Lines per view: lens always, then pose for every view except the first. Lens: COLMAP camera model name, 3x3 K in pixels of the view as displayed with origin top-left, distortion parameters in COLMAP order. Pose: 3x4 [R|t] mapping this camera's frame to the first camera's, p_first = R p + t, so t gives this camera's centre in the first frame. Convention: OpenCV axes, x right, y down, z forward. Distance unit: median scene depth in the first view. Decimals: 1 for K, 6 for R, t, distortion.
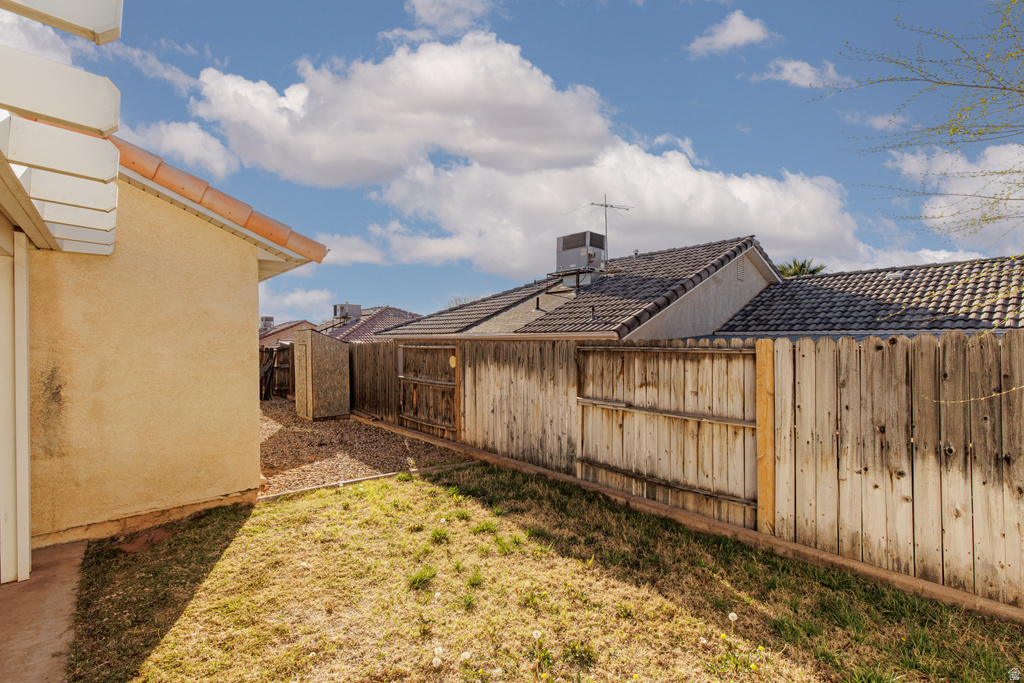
lens RADIAL K [[458.7, 0, 517.8], [0, 458.7, 337.6], [0, 0, 1]] dist [0.000437, -0.000098]
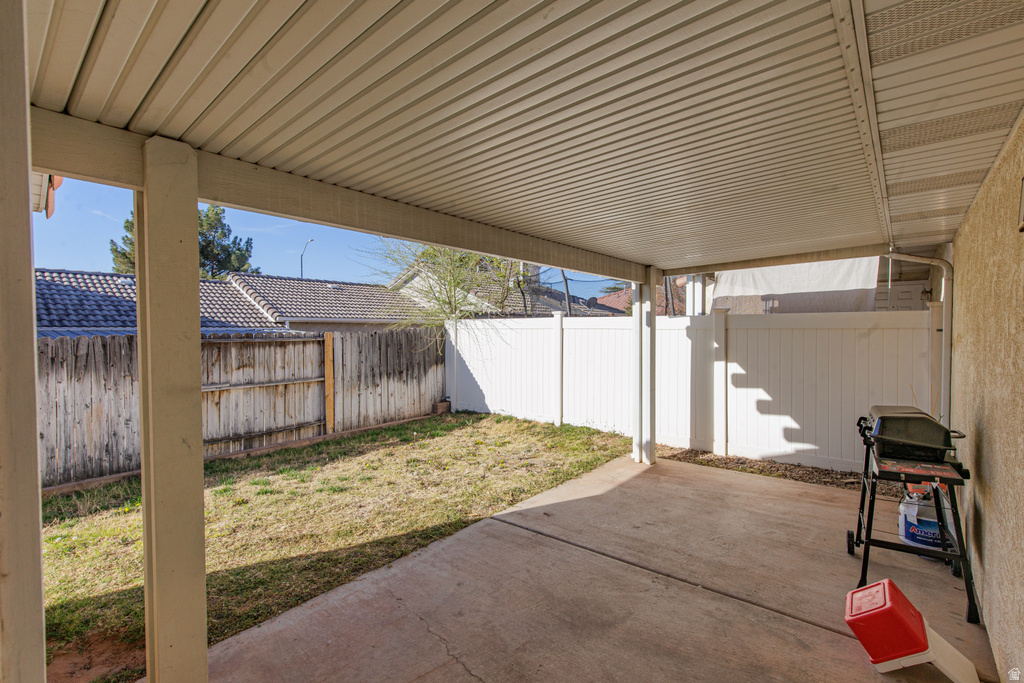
lens RADIAL K [[458.7, 0, 514.4], [0, 458.7, 340.1], [0, 0, 1]] dist [0.000437, -0.000098]
pose [[-0.148505, -0.013627, 0.988818, -1.346834], [0.007317, 0.999863, 0.014878, 0.012015], [-0.988885, 0.009444, -0.148385, 0.479166]]
